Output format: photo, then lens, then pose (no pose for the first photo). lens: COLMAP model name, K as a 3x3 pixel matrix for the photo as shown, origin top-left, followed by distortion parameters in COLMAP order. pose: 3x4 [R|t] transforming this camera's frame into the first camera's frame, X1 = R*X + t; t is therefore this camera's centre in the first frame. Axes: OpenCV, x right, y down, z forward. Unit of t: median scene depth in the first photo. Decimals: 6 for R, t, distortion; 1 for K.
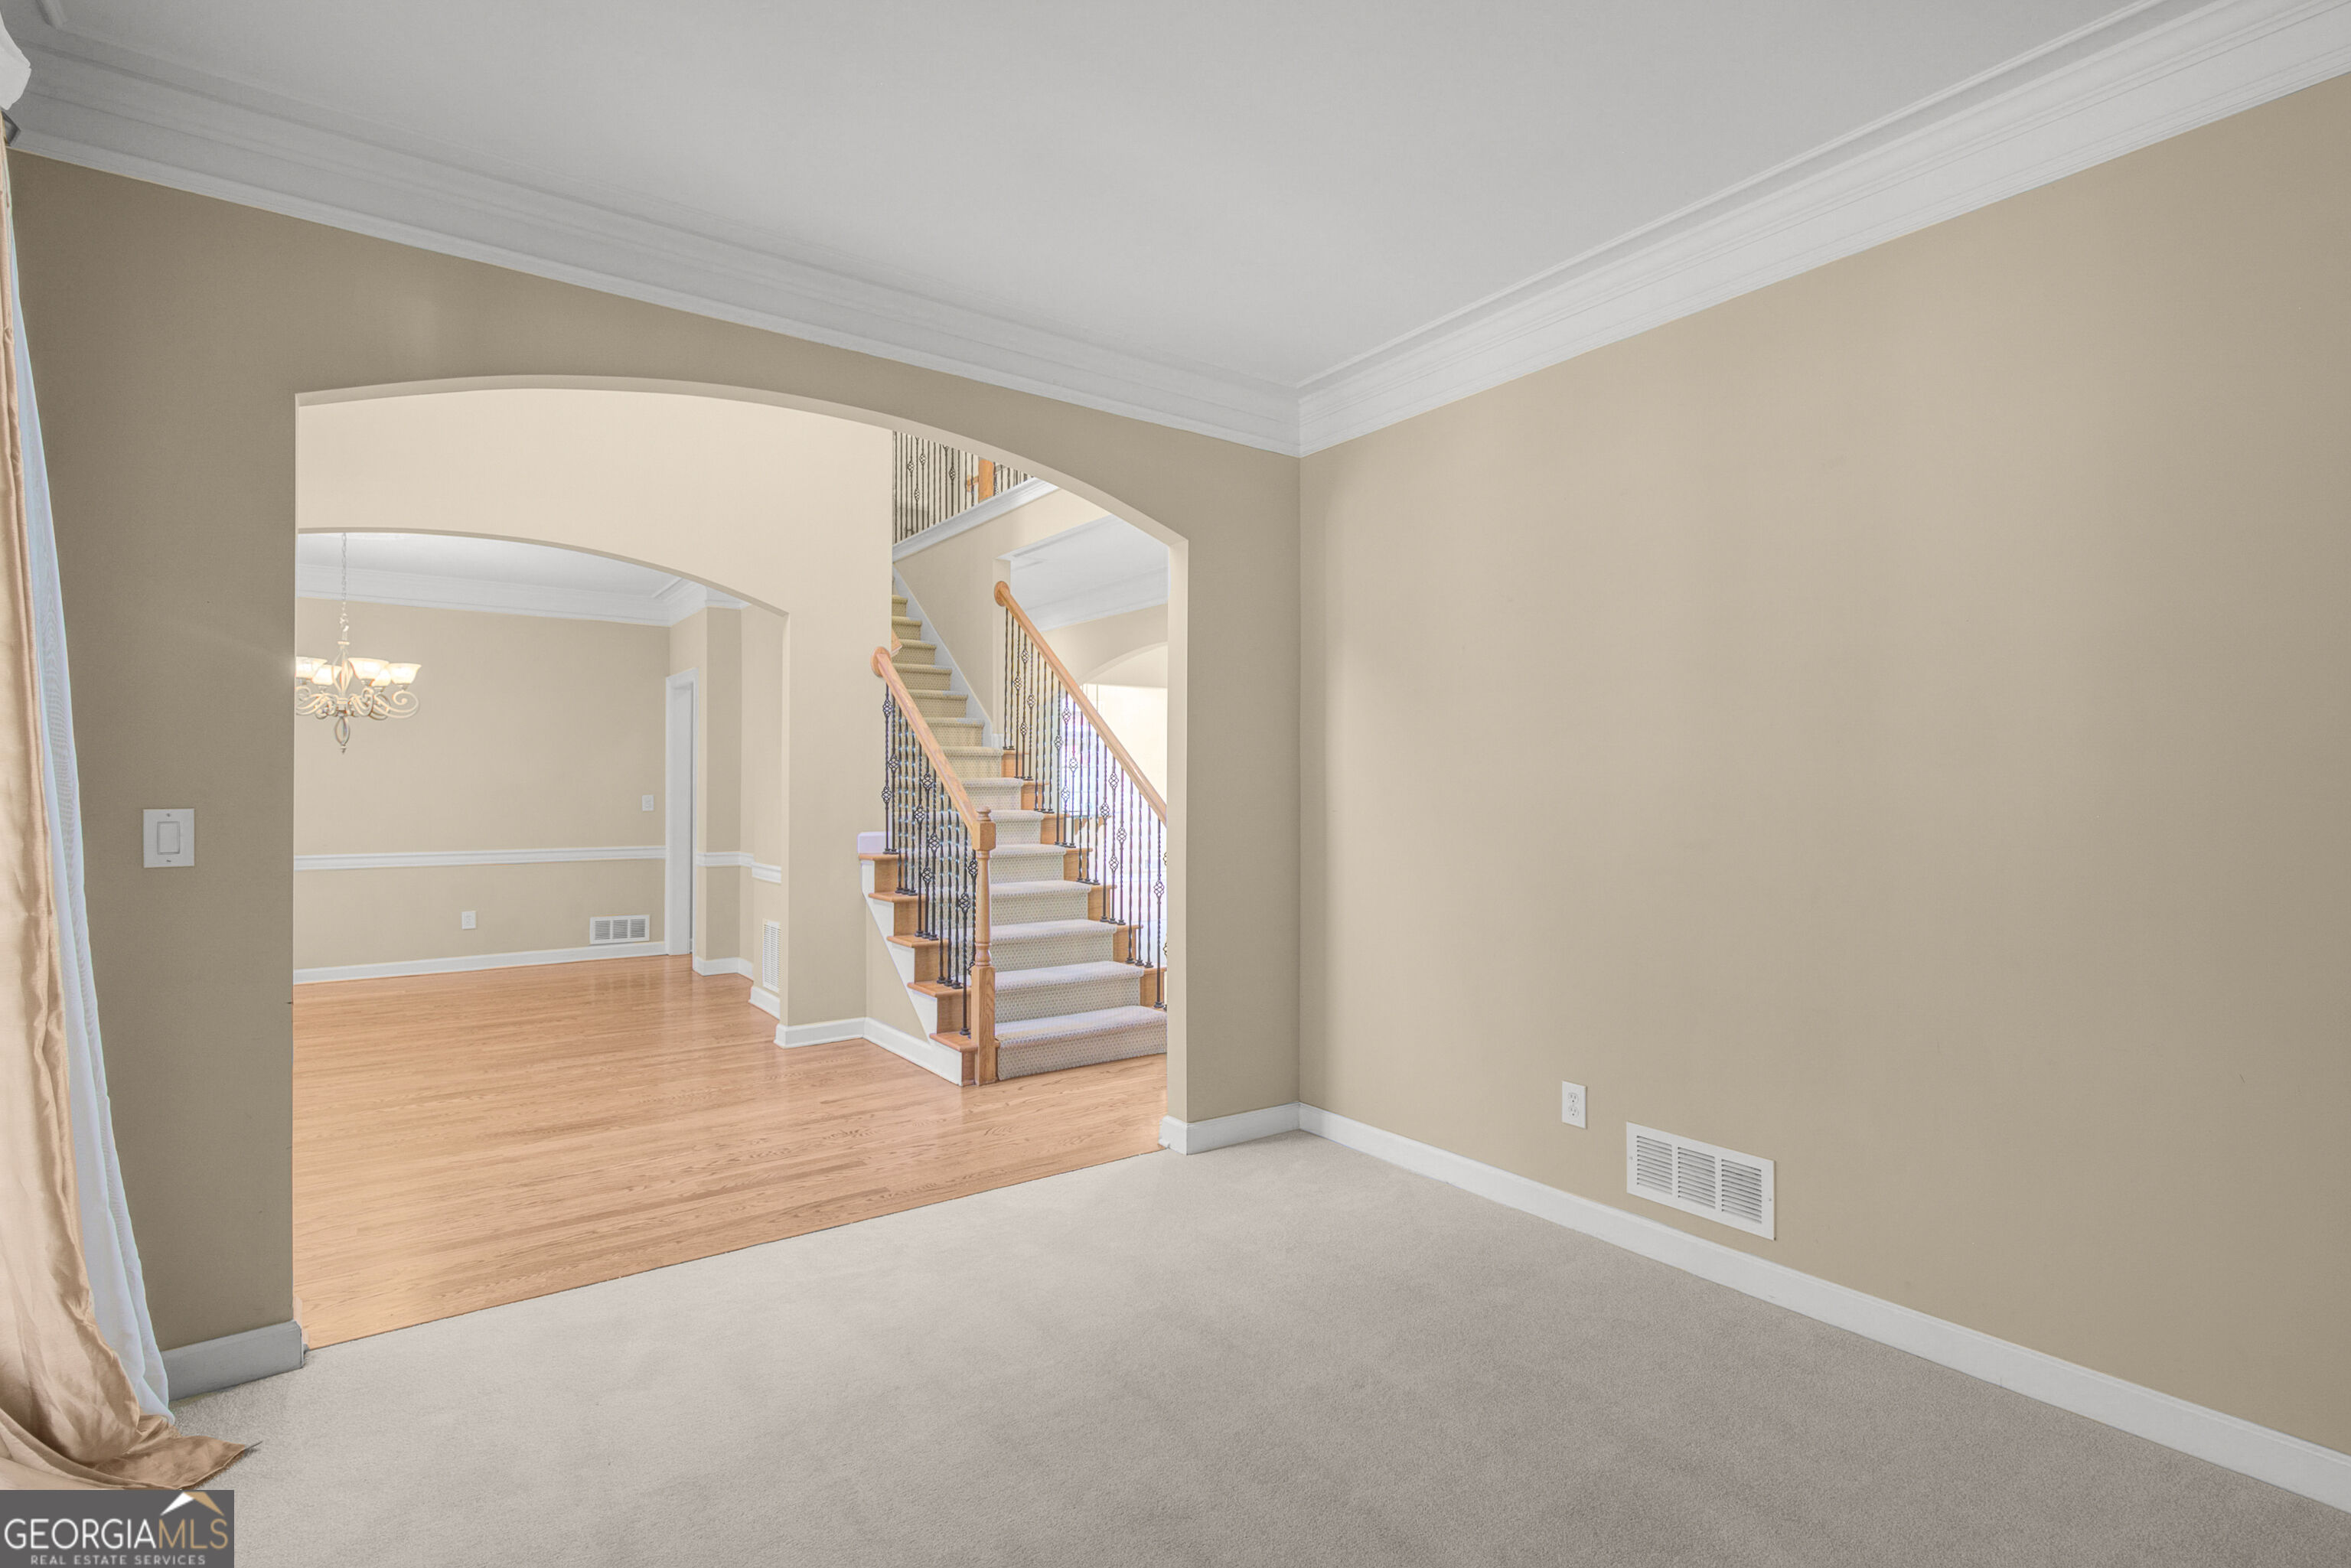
lens RADIAL K [[1099.8, 0, 1186.3], [0, 1099.8, 779.8], [0, 0, 1]] dist [0.002374, 0.000083]
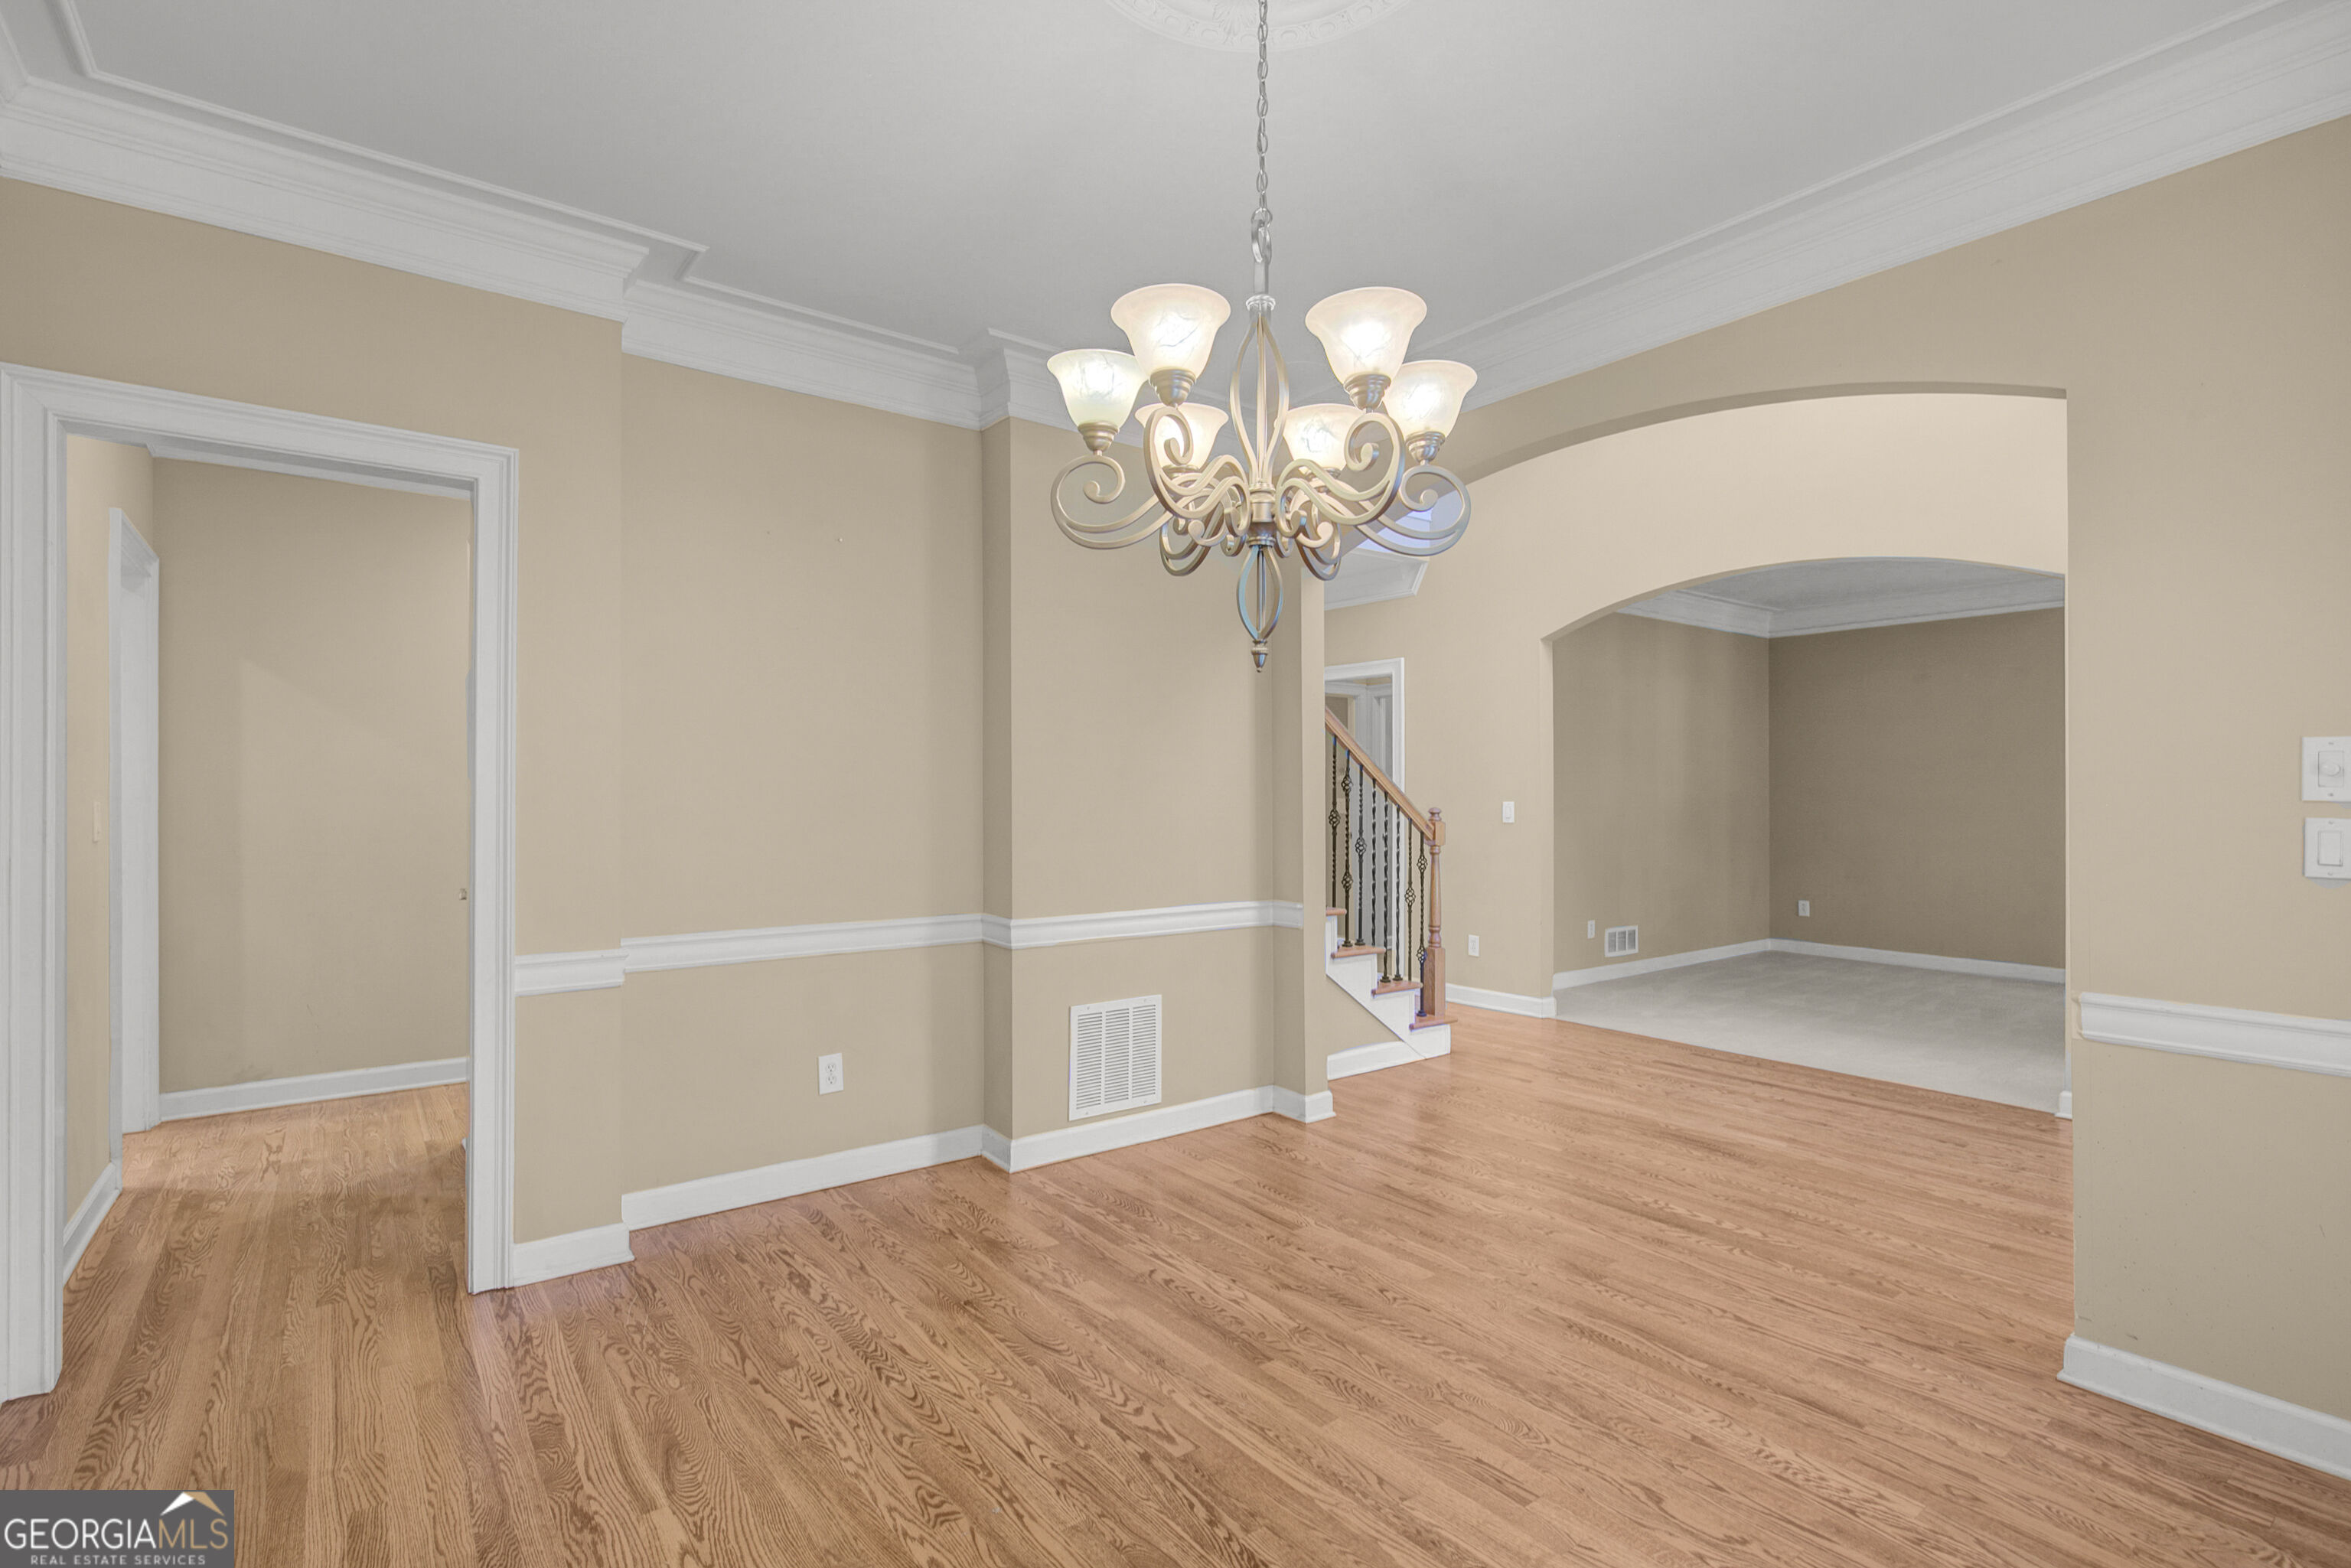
lens RADIAL K [[1099.8, 0, 1181.5], [0, 1099.8, 788.8], [0, 0, 1]] dist [0.002374, 0.000083]
pose [[-0.005711, 0.006124, 0.999965, -1.688690], [-0.007661, 0.999952, -0.006168, 0.014120], [-0.999954, -0.007696, -0.005664, 1.607313]]
